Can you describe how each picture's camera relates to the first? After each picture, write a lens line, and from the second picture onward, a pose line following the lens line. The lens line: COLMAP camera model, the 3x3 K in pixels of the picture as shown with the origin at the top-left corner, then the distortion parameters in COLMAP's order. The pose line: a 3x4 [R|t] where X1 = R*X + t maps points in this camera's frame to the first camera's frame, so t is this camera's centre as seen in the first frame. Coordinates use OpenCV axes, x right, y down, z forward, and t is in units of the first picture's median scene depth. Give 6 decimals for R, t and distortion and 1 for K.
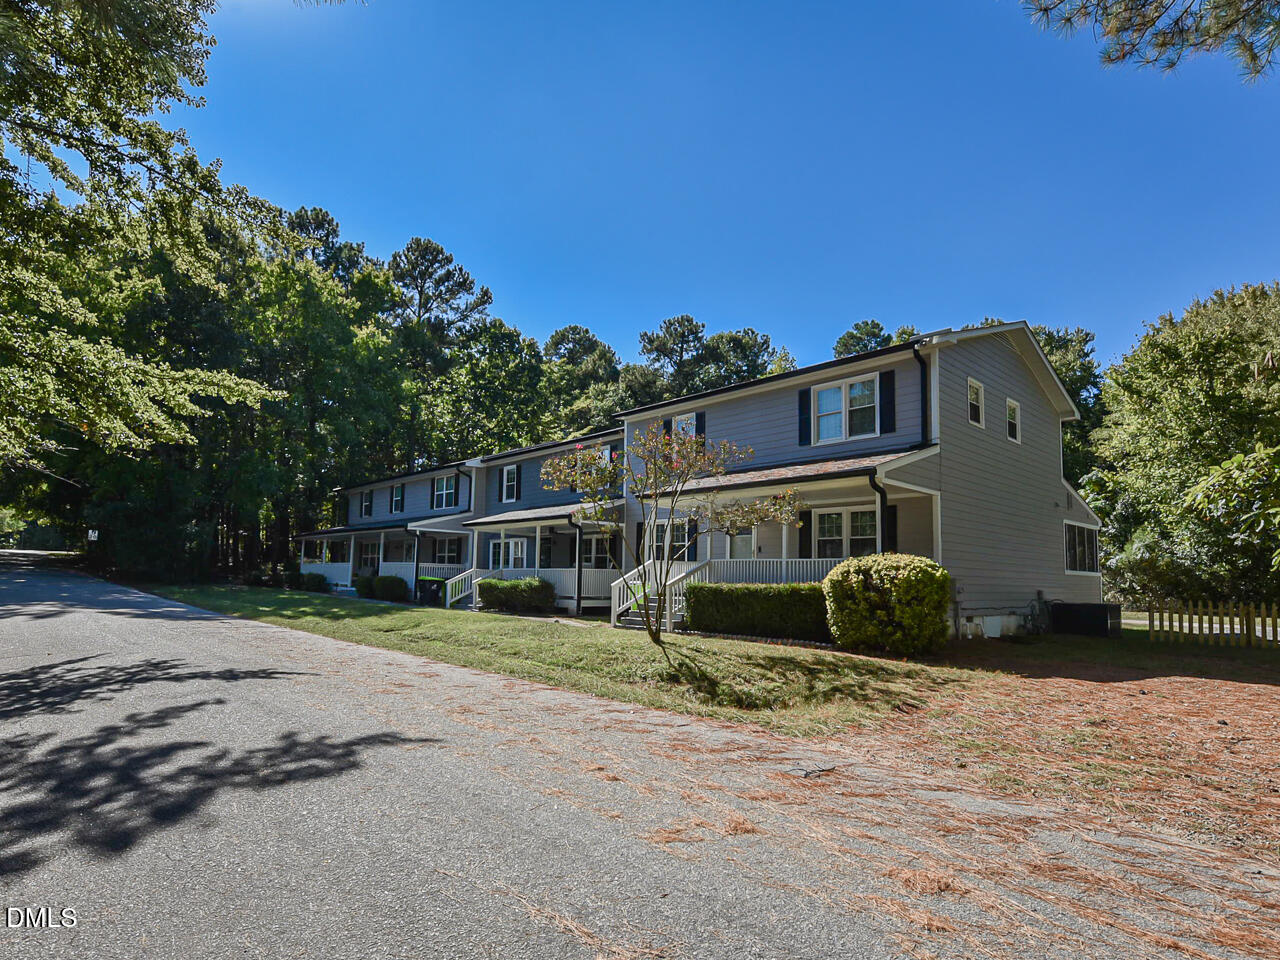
lens RADIAL K [[622.6, 0, 560.1], [0, 622.6, 520.1], [0, 0, 1]] dist [-0.001619, 0.000692]
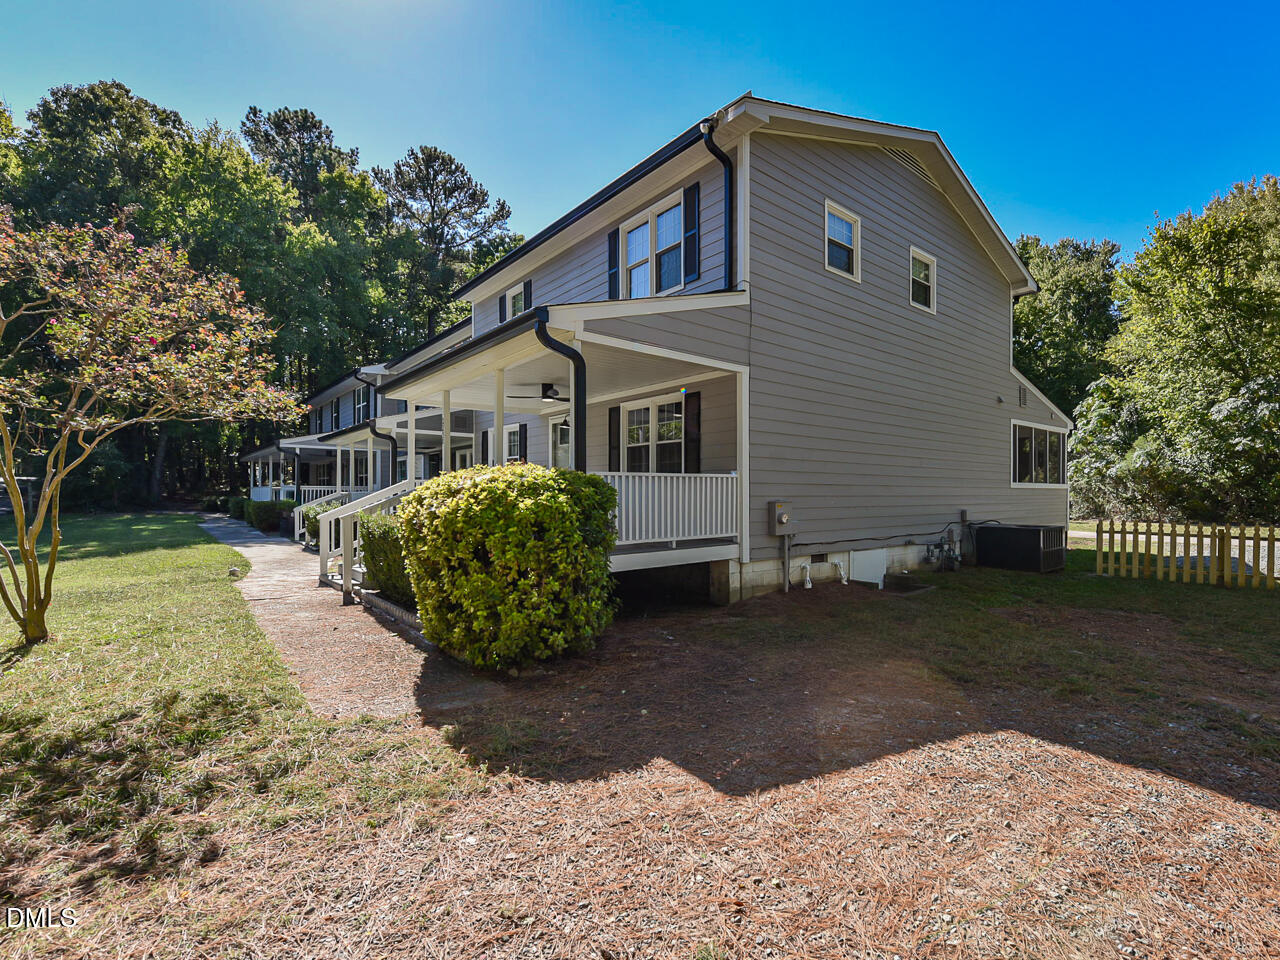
lens RADIAL K [[581.1, 0, 640.0], [0, 581.1, 480.0], [0, 0, 1]] dist [0.003071, -0.000376]
pose [[0.999703, -0.017085, 0.017403, 0.161239], [0.015858, 0.997533, 0.068390, 0.009196], [-0.018529, -0.068094, 0.997507, 0.131436]]
